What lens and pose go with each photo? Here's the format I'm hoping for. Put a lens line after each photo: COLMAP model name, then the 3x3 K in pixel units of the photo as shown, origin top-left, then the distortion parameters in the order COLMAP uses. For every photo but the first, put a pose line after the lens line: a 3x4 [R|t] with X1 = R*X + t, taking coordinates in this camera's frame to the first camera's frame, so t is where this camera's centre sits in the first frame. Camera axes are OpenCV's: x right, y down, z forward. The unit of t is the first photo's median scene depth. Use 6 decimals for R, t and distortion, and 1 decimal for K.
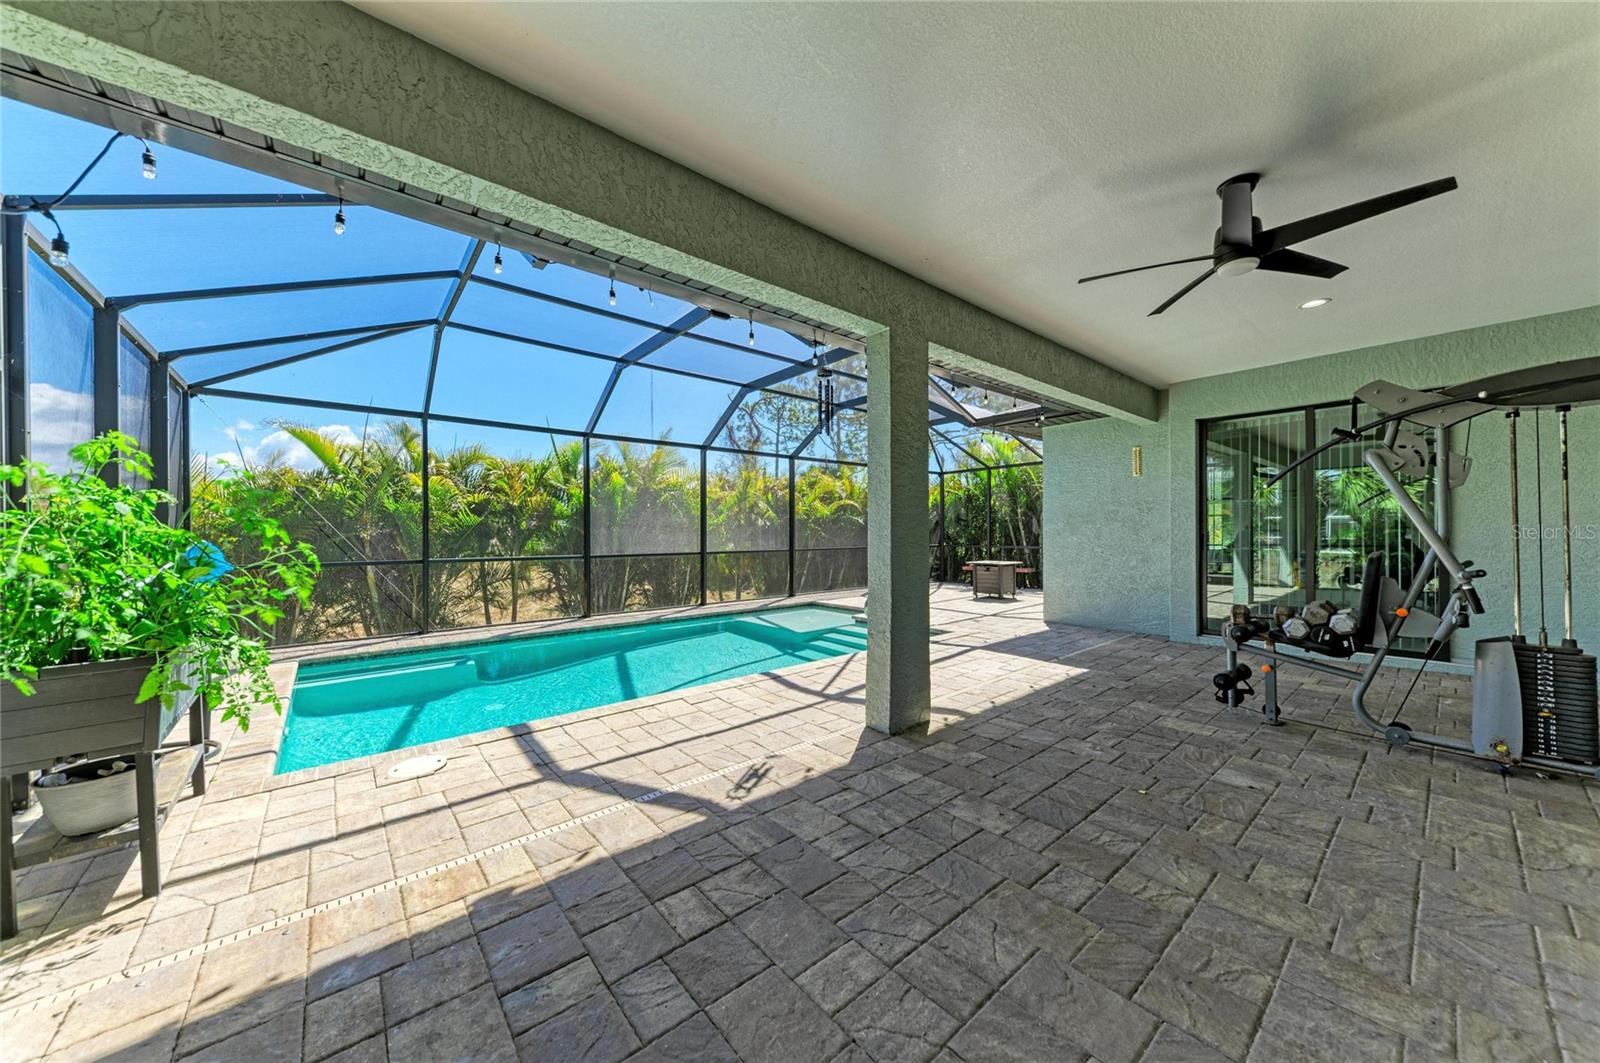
lens RADIAL K [[550.6, 0, 801.8], [0, 550.6, 528.4], [0, 0, 1]] dist [0.003318, -0.000969]
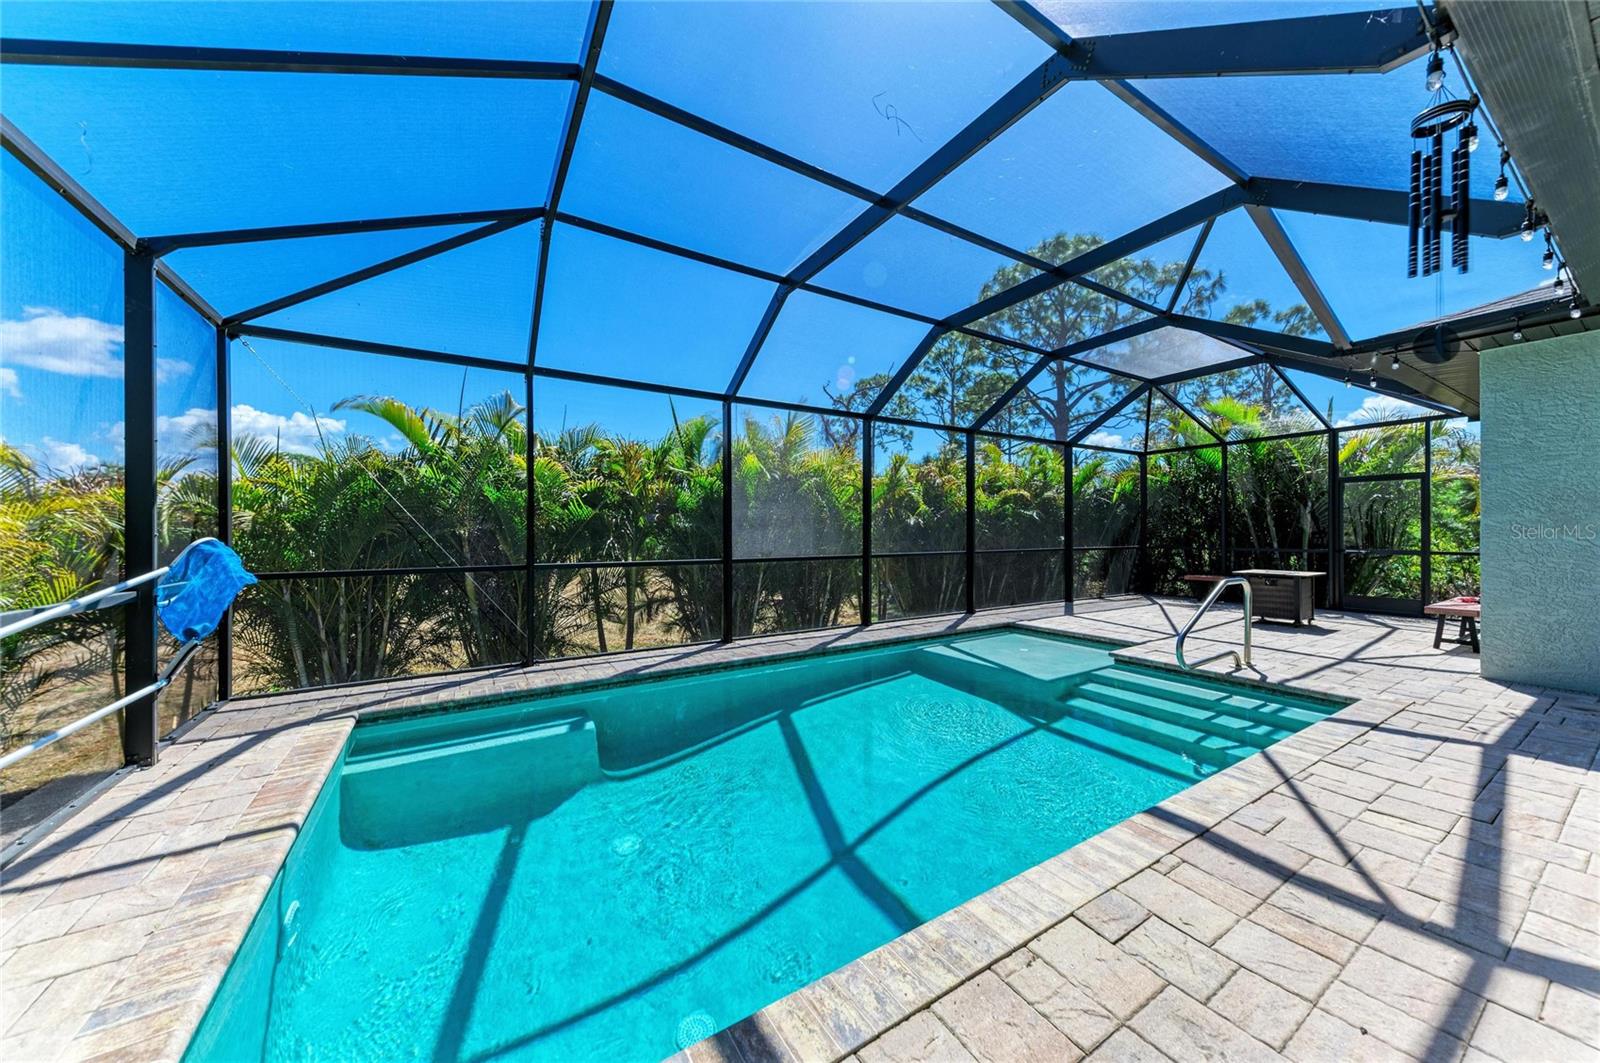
lens RADIAL K [[550.6, 0, 793.4], [0, 550.6, 529.0], [0, 0, 1]] dist [0.003318, -0.000969]
pose [[0.987268, 0.000445, -0.159067, -0.184992], [-0.000092, 0.999998, 0.002230, 0.006075], [0.159067, -0.002187, 0.987265, 0.279436]]
